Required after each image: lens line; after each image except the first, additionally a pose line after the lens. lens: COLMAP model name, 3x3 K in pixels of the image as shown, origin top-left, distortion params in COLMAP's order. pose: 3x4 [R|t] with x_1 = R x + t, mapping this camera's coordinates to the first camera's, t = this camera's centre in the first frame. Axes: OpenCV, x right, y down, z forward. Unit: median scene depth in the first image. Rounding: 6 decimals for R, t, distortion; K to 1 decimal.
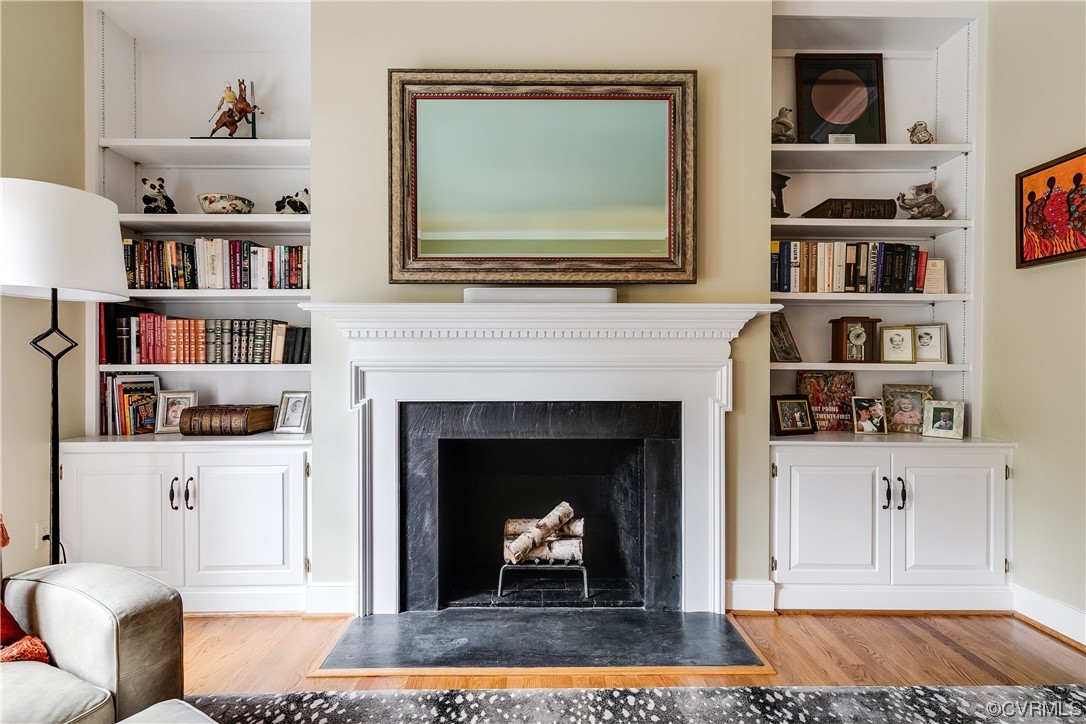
lens RADIAL K [[490.3, 0, 542.2], [0, 490.3, 367.6], [0, 0, 1]] dist [0.005162, -0.000360]
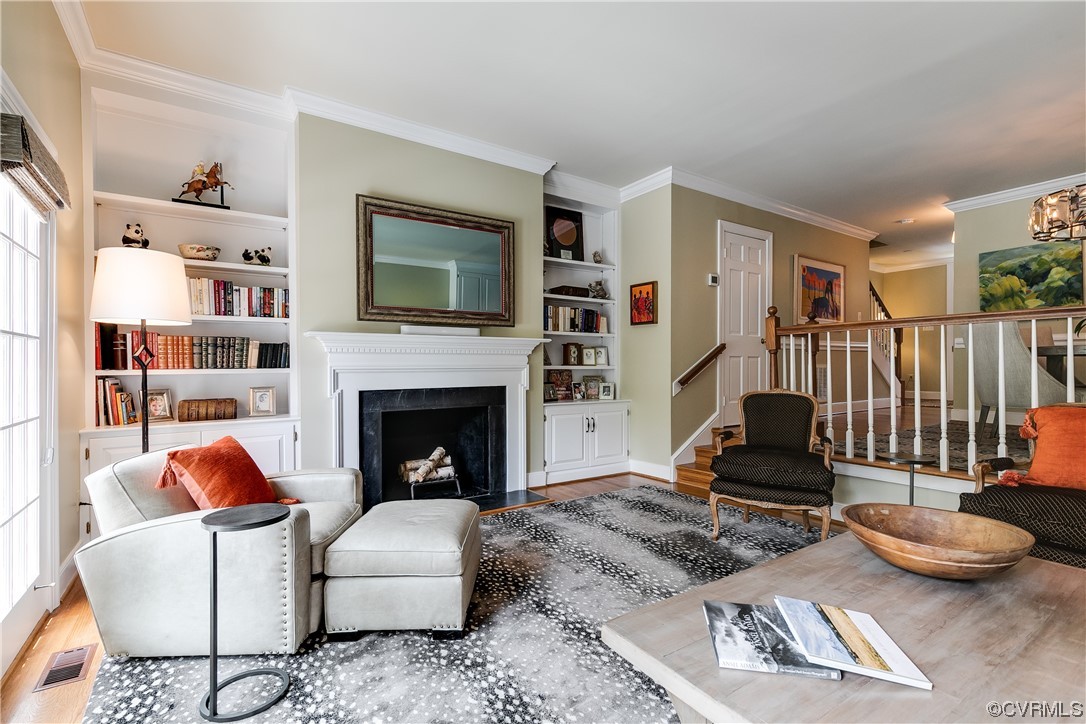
lens RADIAL K [[497.2, 0, 544.4], [0, 497.2, 366.7], [0, 0, 1]] dist [0.003132, 0.000826]
pose [[0.833626, -0.006317, 0.552294, -0.645697], [0.005749, 0.999980, 0.002761, -0.011907], [-0.552300, 0.000873, 0.833645, -0.700819]]
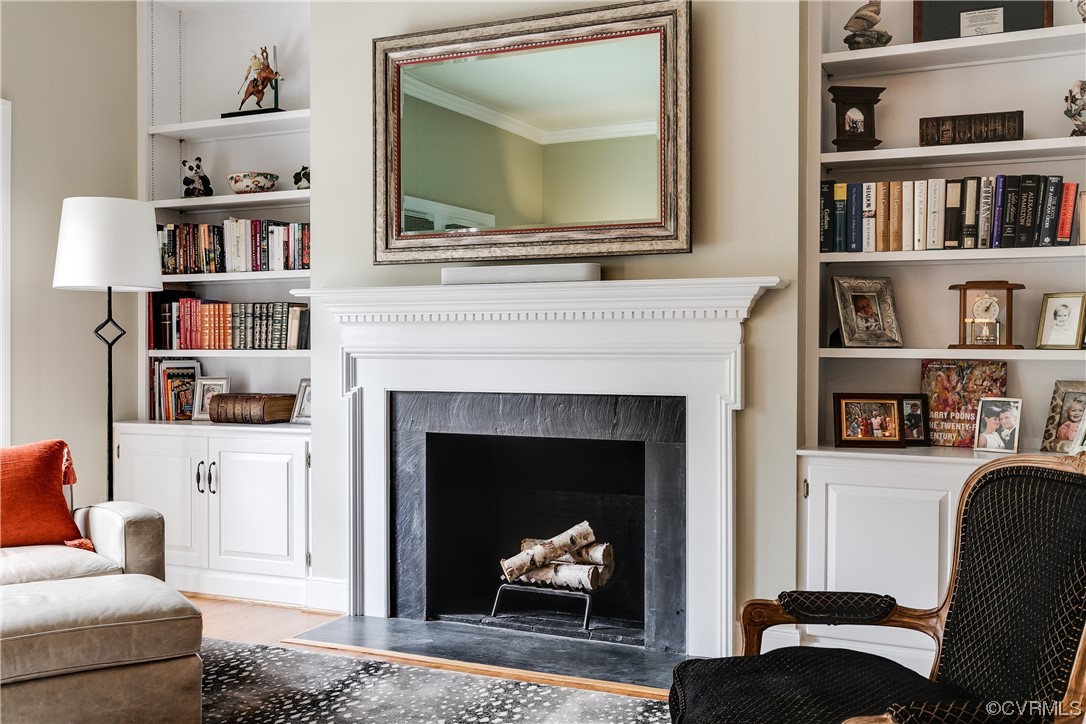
lens RADIAL K [[1040.5, 0, 549.4], [0, 1040.5, 357.6], [0, 0, 1]] dist [0.007930, 0.011687]
pose [[0.912320, 0.003971, -0.409460, 0.732630], [-0.001866, 0.999983, 0.005541, -0.004098], [0.409475, -0.004291, 0.912311, -0.620320]]
